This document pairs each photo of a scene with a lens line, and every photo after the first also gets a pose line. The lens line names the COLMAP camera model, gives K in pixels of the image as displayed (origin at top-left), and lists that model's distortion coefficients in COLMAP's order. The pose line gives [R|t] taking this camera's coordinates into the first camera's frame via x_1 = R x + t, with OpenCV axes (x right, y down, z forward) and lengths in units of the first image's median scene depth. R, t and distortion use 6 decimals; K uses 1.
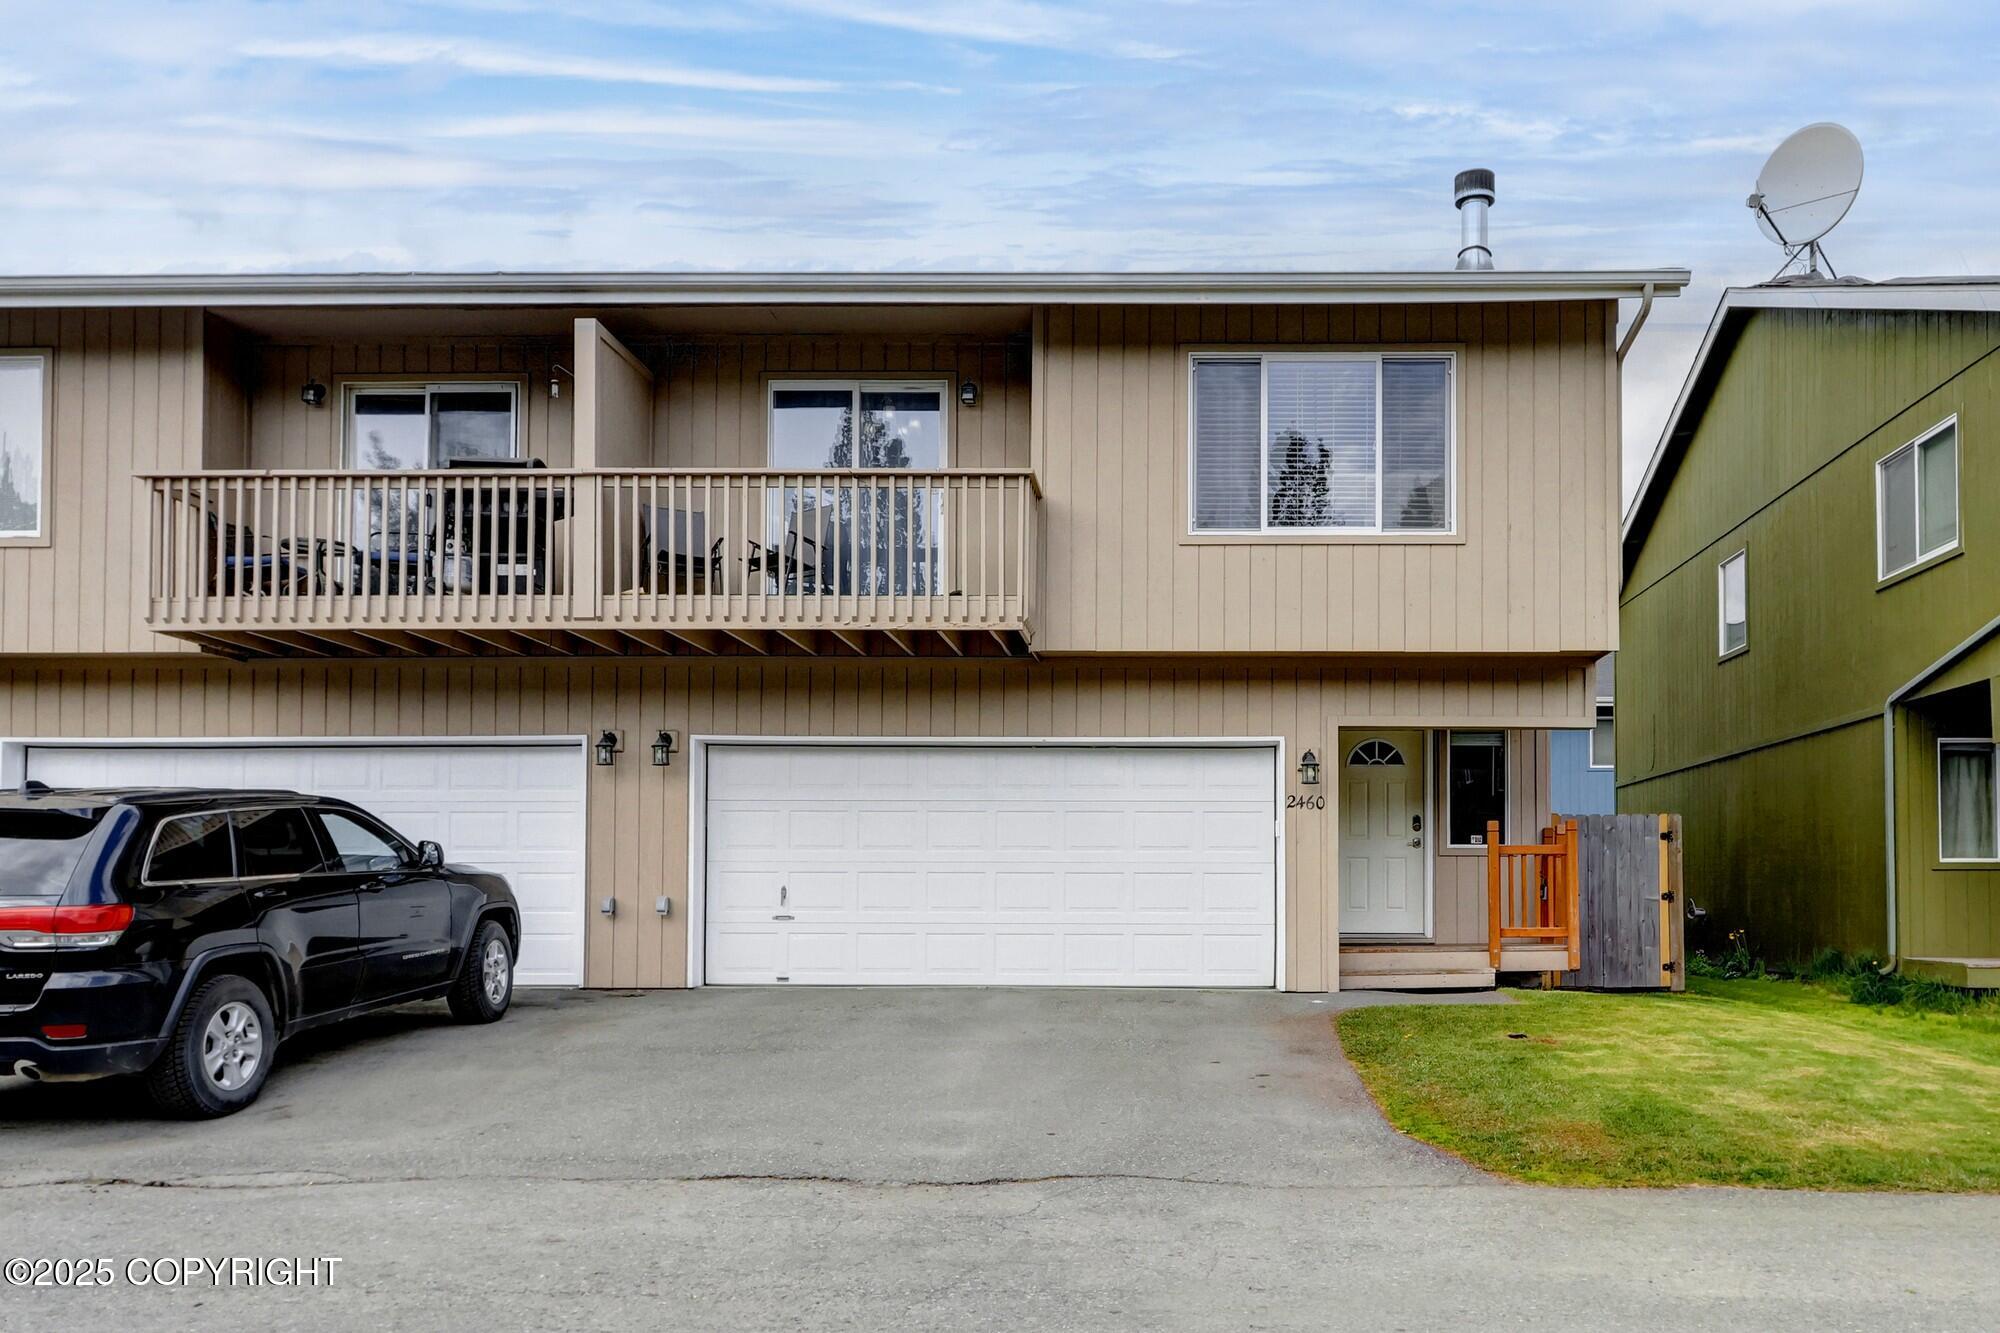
lens RADIAL K [[938.4, 0, 999.9], [0, 938.4, 668.0], [0, 0, 1]] dist [0.006136, -0.002167]
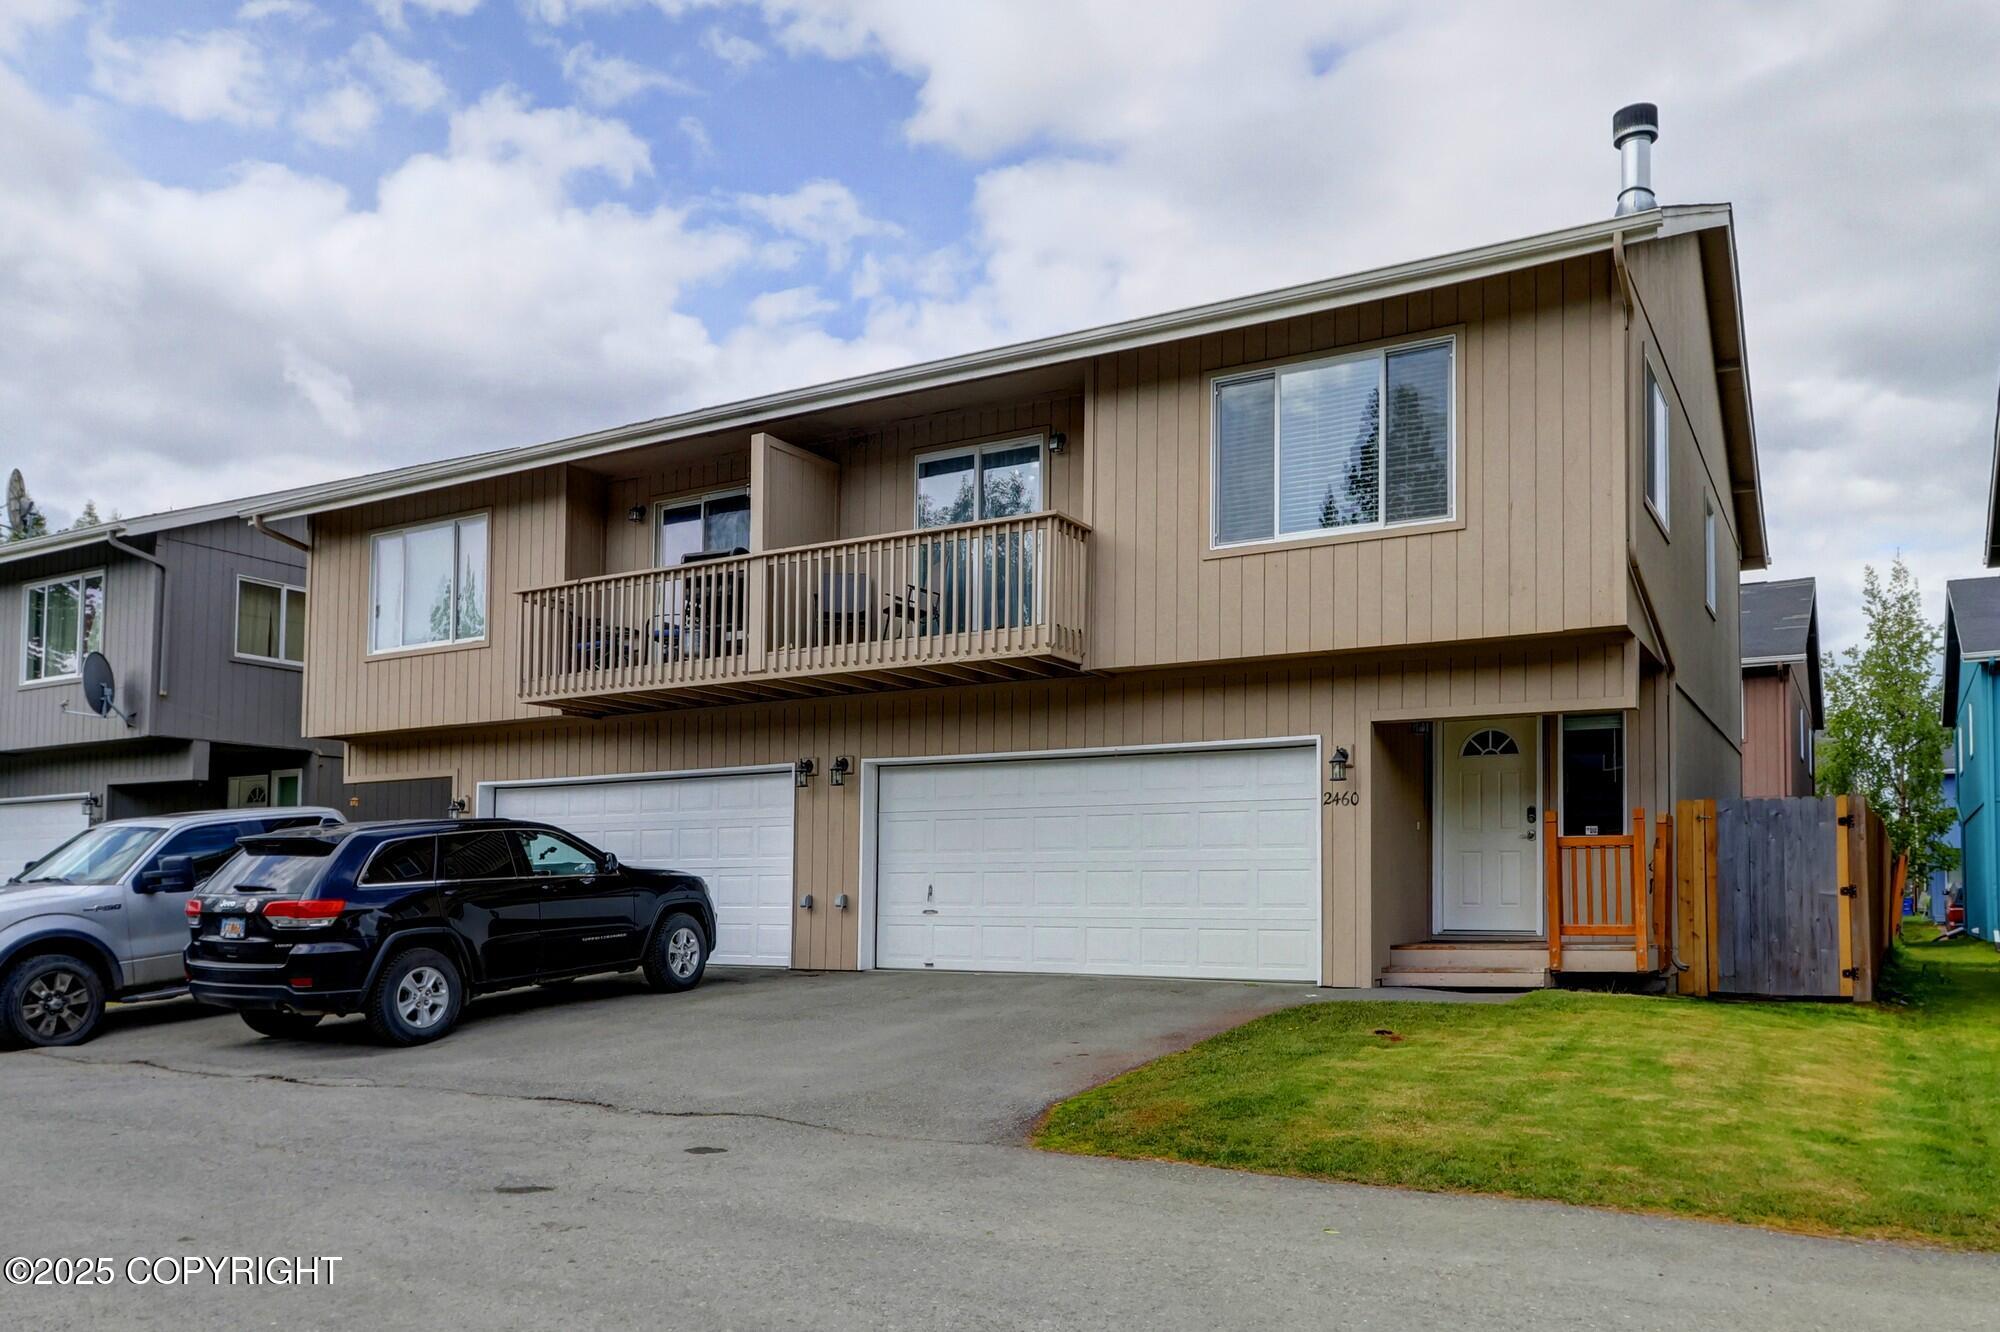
lens RADIAL K [[865.0, 0, 1002.9], [0, 865.0, 657.3], [0, 0, 1]] dist [0.001355, 0.001045]
pose [[0.948040, -0.086144, -0.306266, 0.223989], [0.077525, 0.996179, -0.040218, 0.000228], [0.308560, 0.014385, 0.951096, -0.002482]]
